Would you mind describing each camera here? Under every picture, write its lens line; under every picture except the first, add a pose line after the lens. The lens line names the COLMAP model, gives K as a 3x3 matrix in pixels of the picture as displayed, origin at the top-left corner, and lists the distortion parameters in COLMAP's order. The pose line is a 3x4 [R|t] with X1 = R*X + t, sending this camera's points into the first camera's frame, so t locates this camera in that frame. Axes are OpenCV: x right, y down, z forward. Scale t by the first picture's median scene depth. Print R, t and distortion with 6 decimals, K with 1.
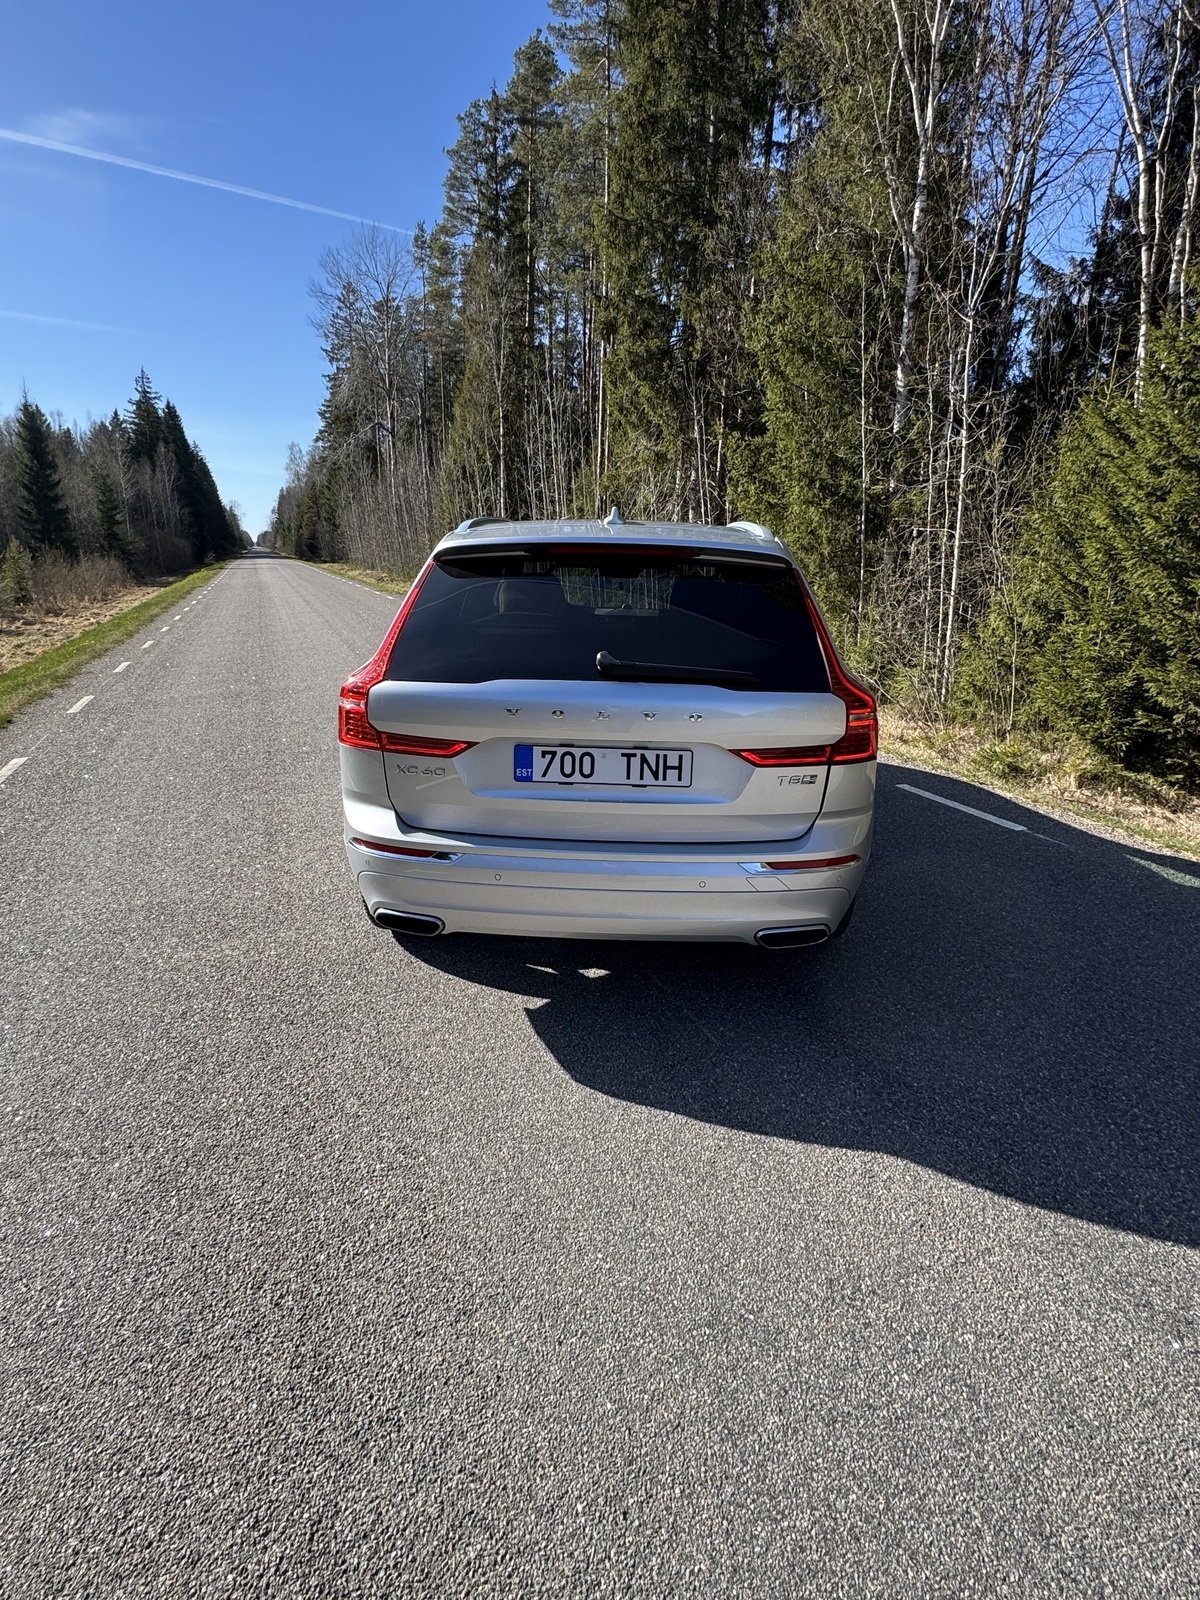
lens RADIAL K [[804.6, 0, 601.2], [0, 804.6, 791.3], [0, 0, 1]] dist [-0.012683, 0.015017]
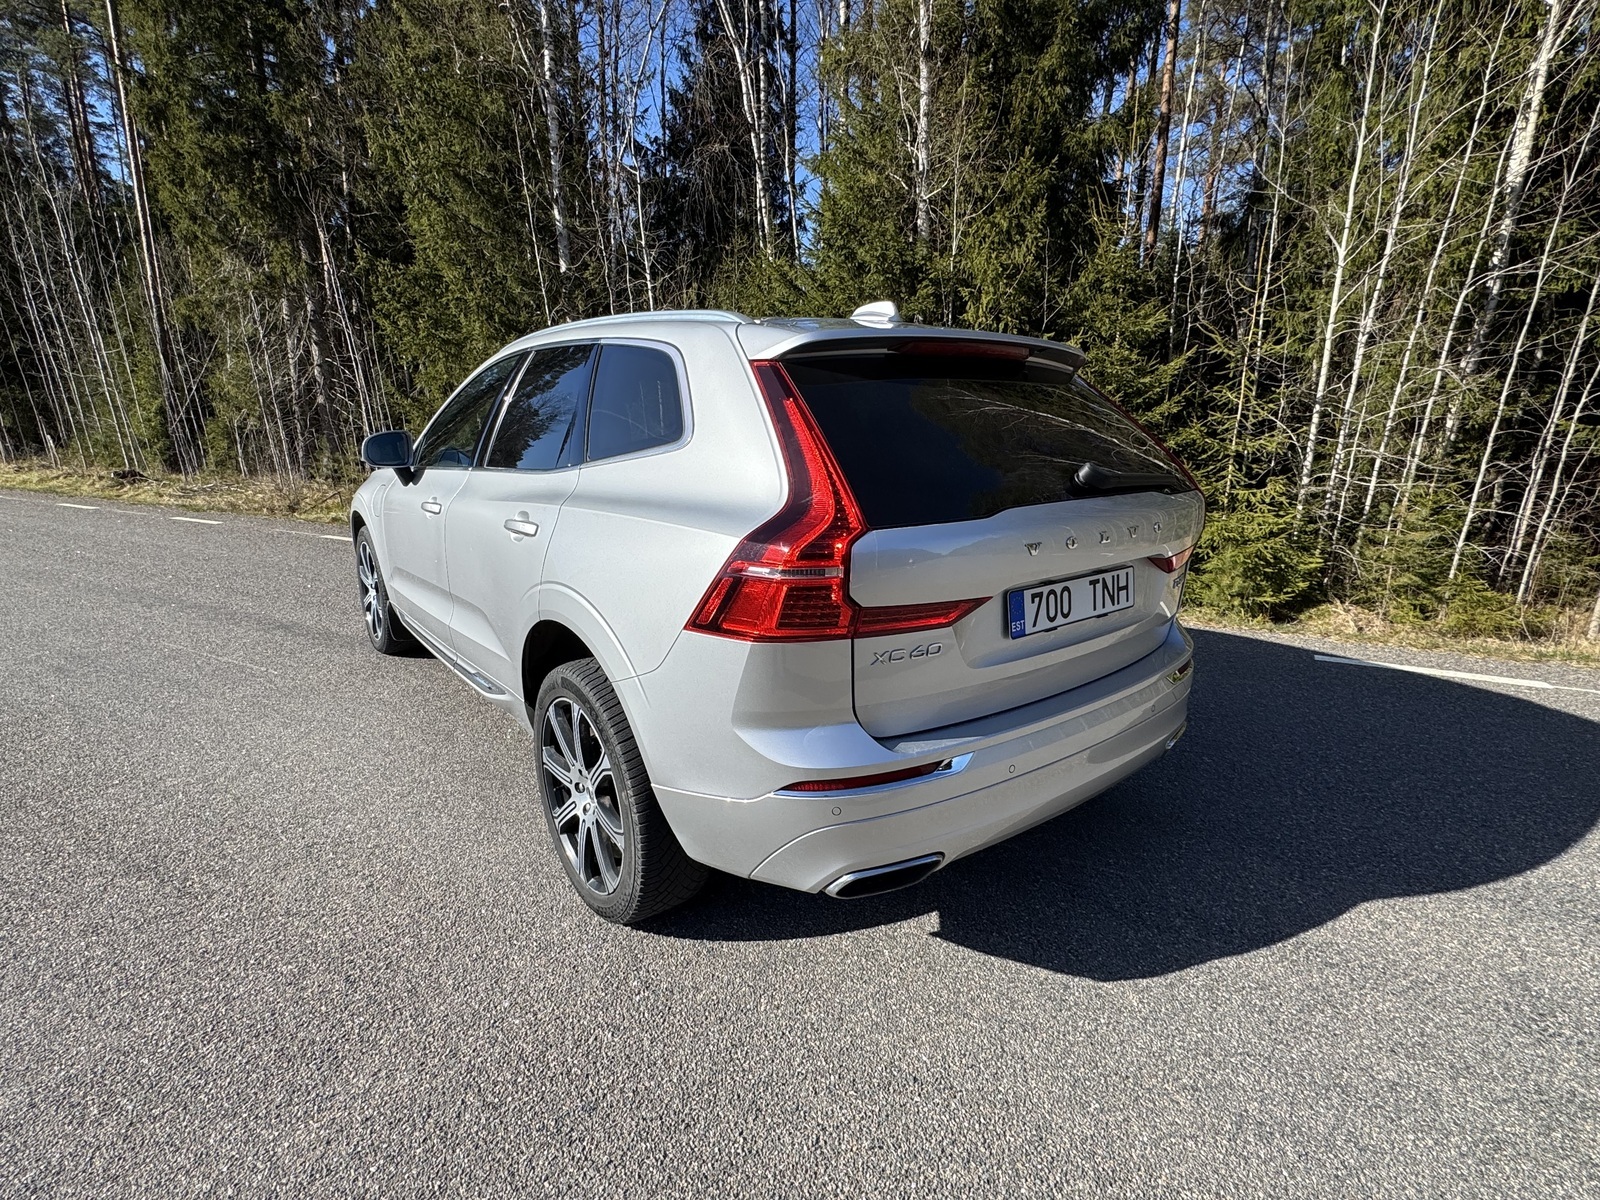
lens RADIAL K [[804.6, 0, 800.0], [0, 804.6, 600.0], [0, 0, 1]] dist [-0.012683, 0.015017]
pose [[0.765805, -0.173307, 0.619280, -0.181002], [0.198398, 0.979697, 0.028832, -0.027674], [-0.611704, 0.100784, 0.784641, 0.127383]]
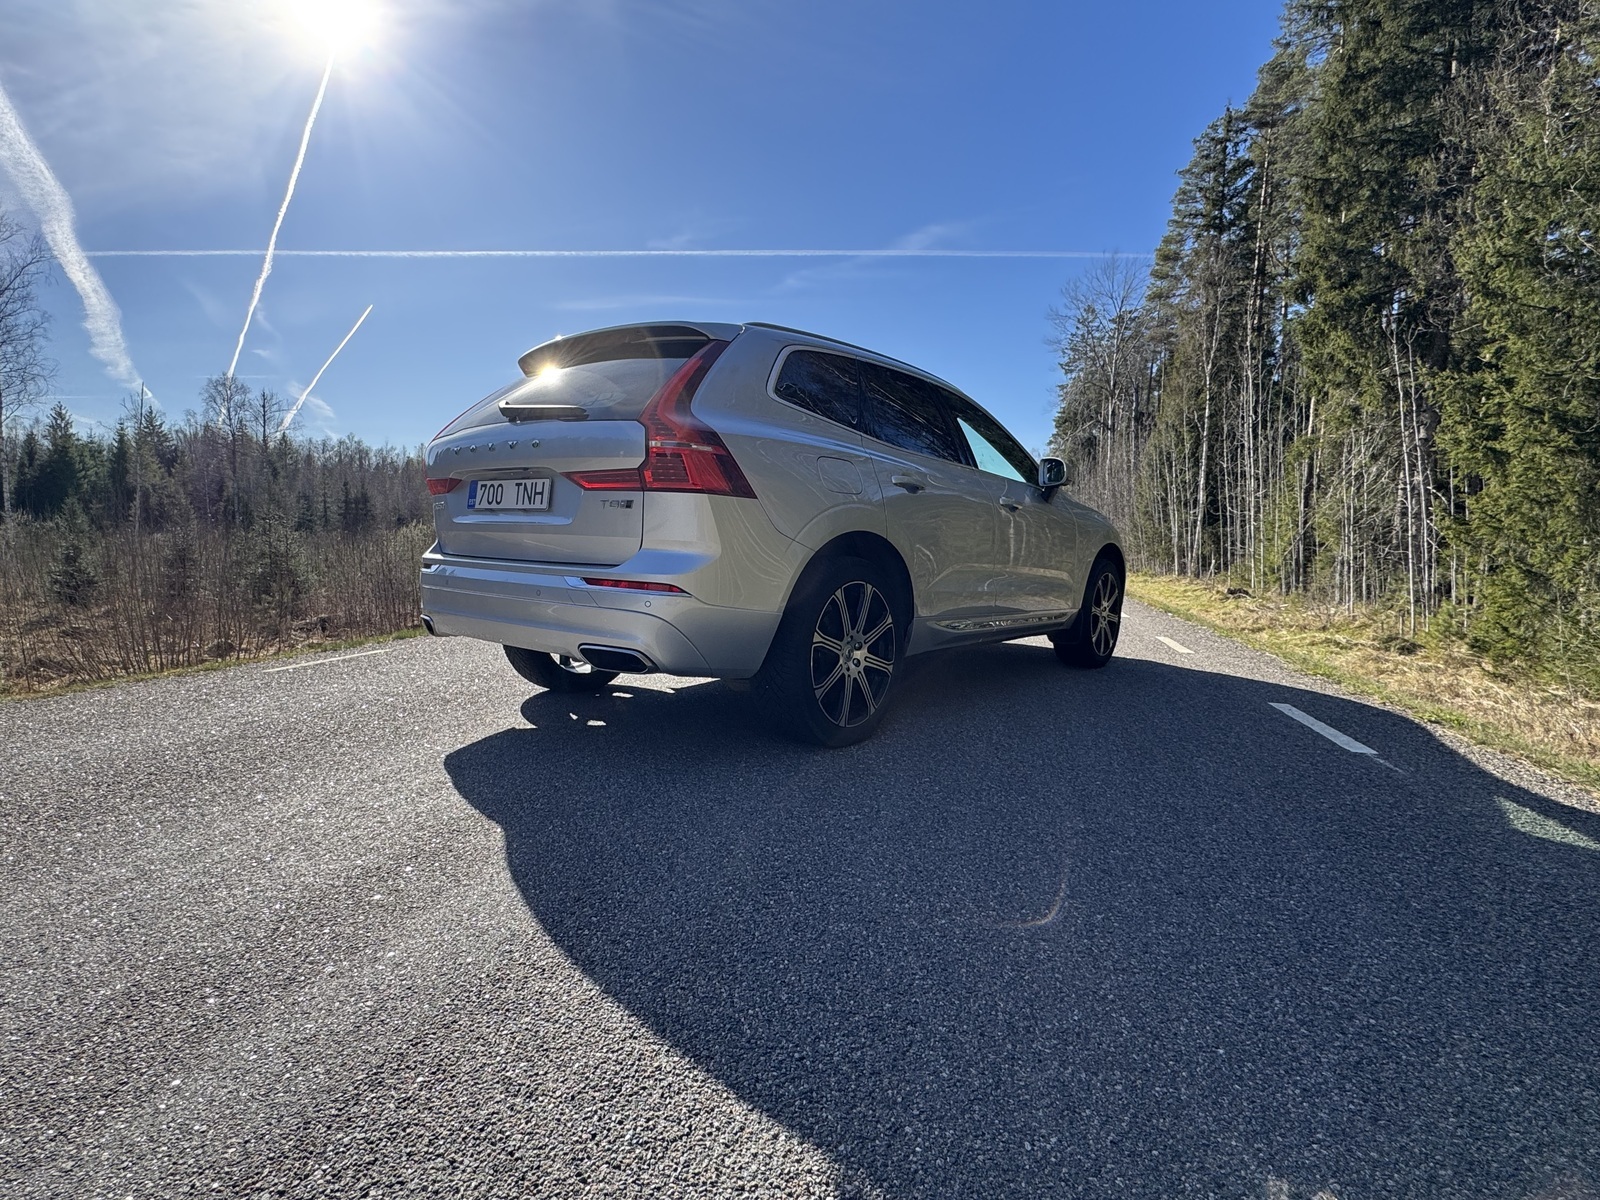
lens RADIAL K [[804.6, 0, 800.0], [0, 804.6, 600.0], [0, 0, 1]] dist [-0.012683, 0.015017]
pose [[0.804092, 0.047060, -0.592639, 0.270139], [-0.178390, 0.970025, -0.165013, 0.060986], [0.567109, 0.238407, 0.788384, 0.079231]]
